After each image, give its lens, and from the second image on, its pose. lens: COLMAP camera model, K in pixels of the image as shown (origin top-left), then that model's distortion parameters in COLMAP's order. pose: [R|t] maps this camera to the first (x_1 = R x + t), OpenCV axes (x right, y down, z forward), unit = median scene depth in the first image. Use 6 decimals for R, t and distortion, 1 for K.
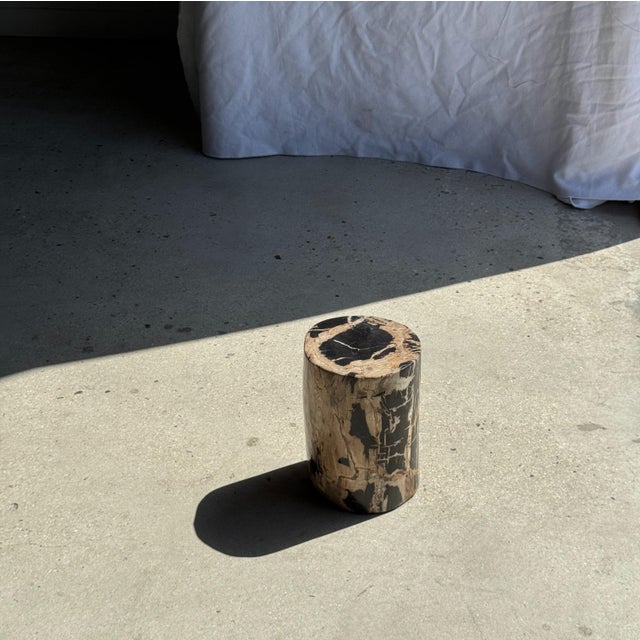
lens RADIAL K [[1209.2, 0, 332.3], [0, 1209.2, 330.9], [0, 0, 1]] dist [0.158863, 0.000000]
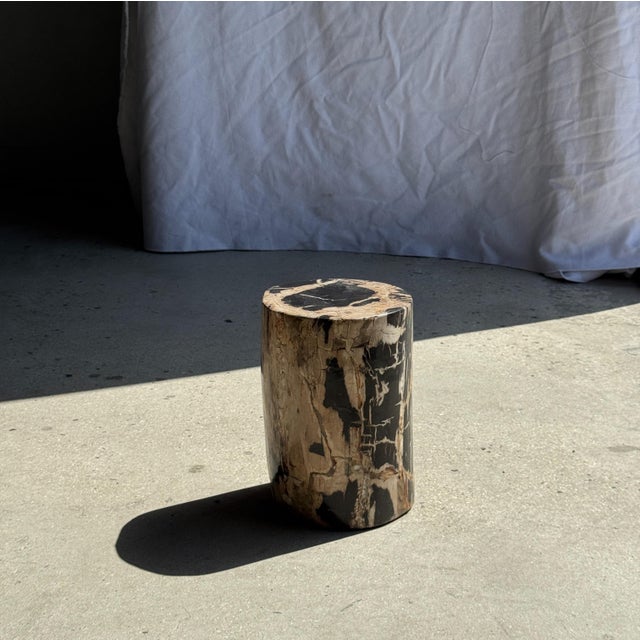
lens RADIAL K [[1209.2, 0, 320.0], [0, 1209.2, 322.1], [0, 0, 1]] dist [0.158863, 0.000000]
pose [[0.999351, -0.015856, 0.032352, -0.008445], [0.023614, 0.966446, -0.255783, 0.164656], [-0.027211, 0.256381, 0.966193, 0.181595]]
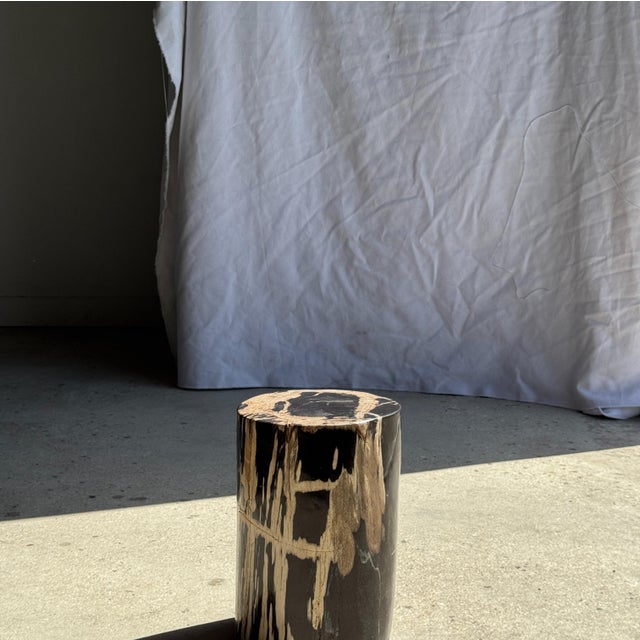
lens RADIAL K [[1209.2, 0, 326.1], [0, 1209.2, 320.4], [0, 0, 1]] dist [0.158863, 0.000000]
pose [[0.999980, -0.005878, 0.002110, 0.000722], [0.006231, 0.916034, -0.401051, 0.200171], [0.000424, 0.401057, 0.916053, 0.204771]]
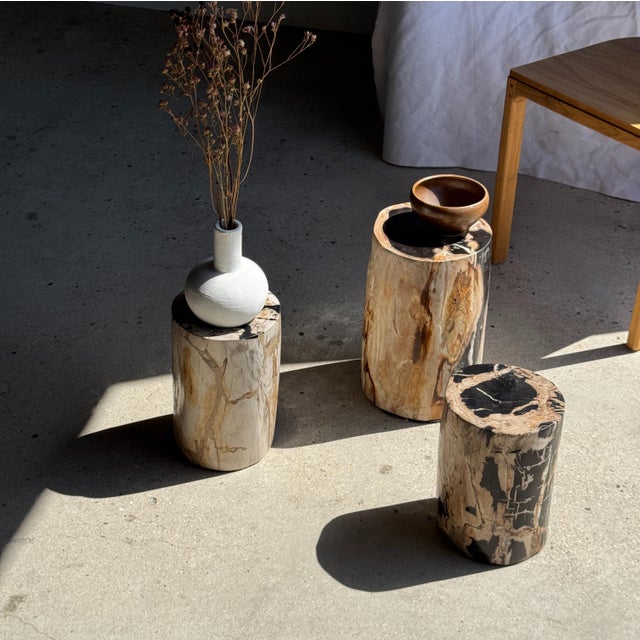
lens RADIAL K [[1209.2, 0, 327.7], [0, 1209.2, 334.5], [0, 0, 1]] dist [0.158863, 0.000000]
pose [[0.981423, 0.131097, -0.140080, 0.010891], [-0.126430, 0.991096, 0.041756, -0.045685], [0.144307, -0.023270, 0.989259, -0.002446]]
